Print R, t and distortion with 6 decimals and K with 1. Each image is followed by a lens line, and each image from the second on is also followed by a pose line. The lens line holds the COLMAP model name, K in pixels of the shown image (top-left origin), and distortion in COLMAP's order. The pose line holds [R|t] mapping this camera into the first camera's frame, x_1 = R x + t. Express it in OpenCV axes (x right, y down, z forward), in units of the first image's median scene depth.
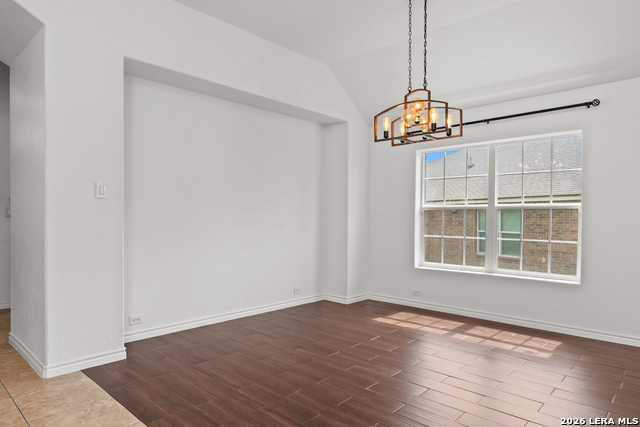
lens RADIAL K [[397.8, 0, 320.3], [0, 397.8, 213.0], [0, 0, 1]] dist [-0.002088, 0.001313]
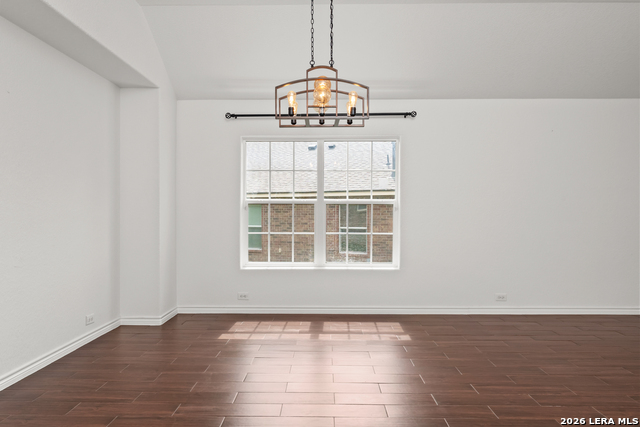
lens RADIAL K [[397.8, 0, 316.0], [0, 397.8, 209.2], [0, 0, 1]] dist [-0.002088, 0.001313]
pose [[0.742955, -0.000060, 0.669341, -0.265226], [-0.001812, 0.999996, 0.002101, 0.002119], [-0.669339, -0.002773, 0.742952, 0.269741]]
